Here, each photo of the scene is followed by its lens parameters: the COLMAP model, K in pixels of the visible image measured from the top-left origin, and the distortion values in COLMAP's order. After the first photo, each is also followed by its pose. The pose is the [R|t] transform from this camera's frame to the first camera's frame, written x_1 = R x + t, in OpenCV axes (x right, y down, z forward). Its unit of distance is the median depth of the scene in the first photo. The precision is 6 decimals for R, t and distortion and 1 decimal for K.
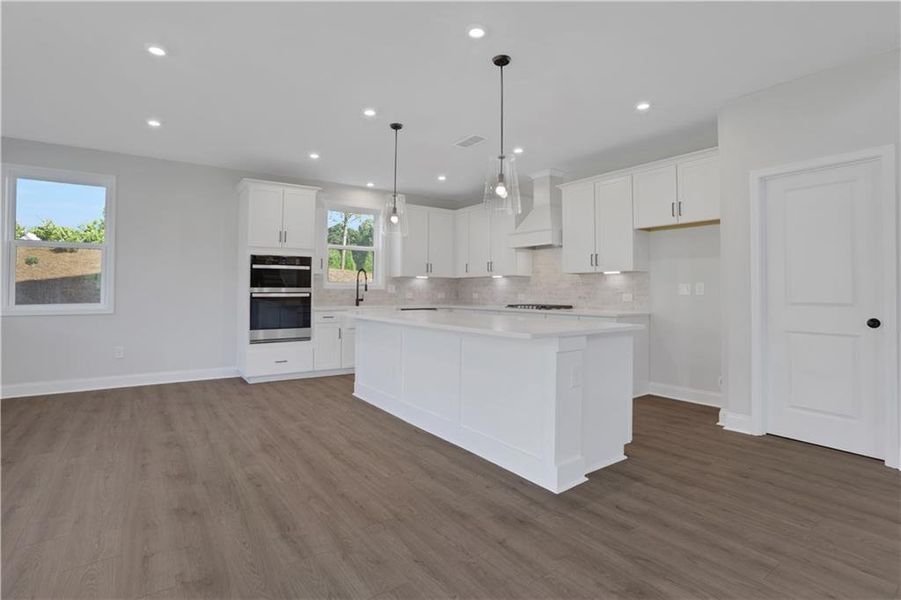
lens RADIAL K [[456.5, 0, 449.4], [0, 456.5, 284.9], [0, 0, 1]] dist [-0.050064, 0.002936]
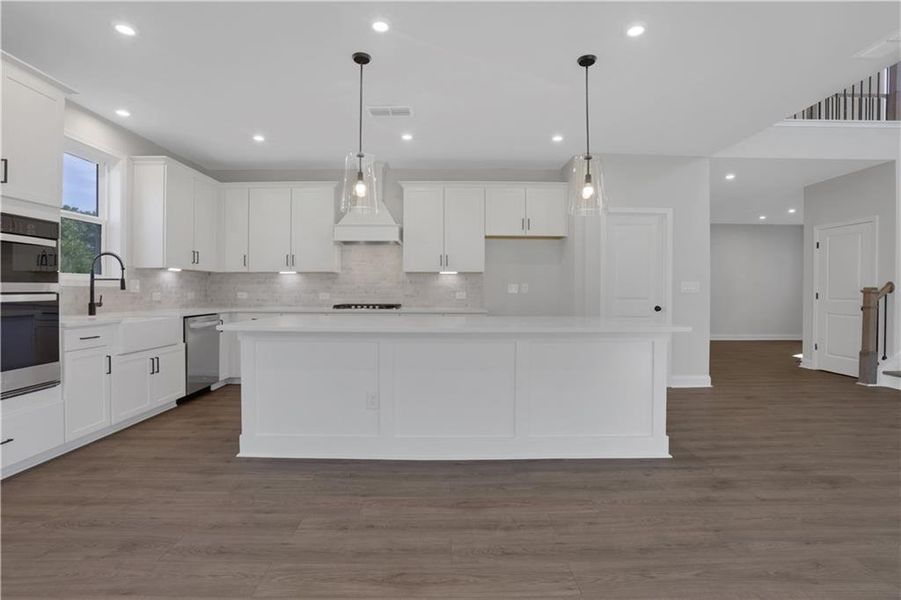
lens RADIAL K [[423.0, 0, 446.0], [0, 423.0, 294.2], [0, 0, 1]] dist [-0.048174, 0.017976]
pose [[0.554454, -0.008042, 0.832175, -0.476108], [-0.012273, 0.999766, 0.017839, 0.006001], [-0.832124, -0.020104, 0.554226, 0.416568]]
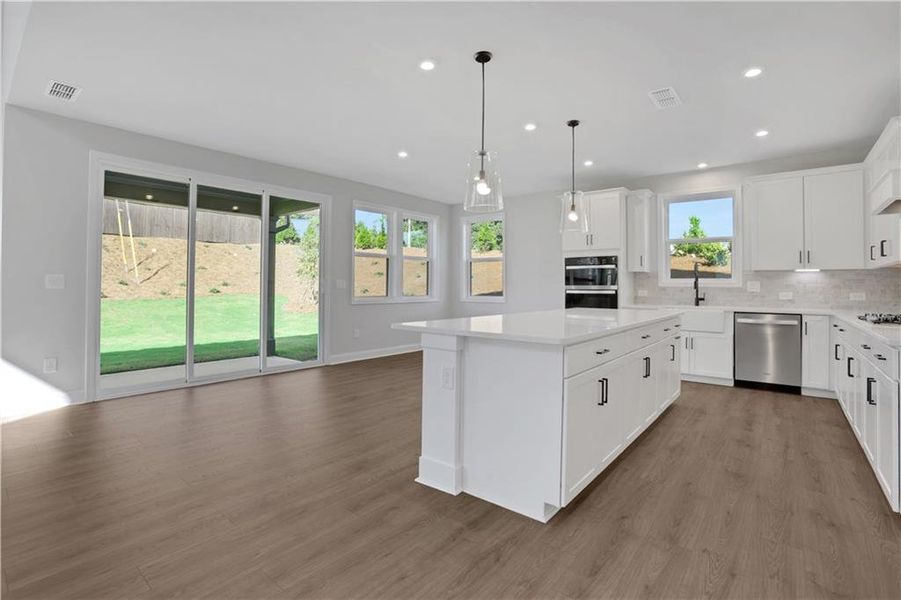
lens RADIAL K [[418.9, 0, 421.7], [0, 418.9, 278.3], [0, 0, 1]] dist [-0.020781, 0.000061]
pose [[0.233931, -0.019664, -0.972054, 0.555342], [0.005768, 0.999806, -0.018838, 0.005879], [0.972236, -0.001200, 0.233999, 0.367119]]
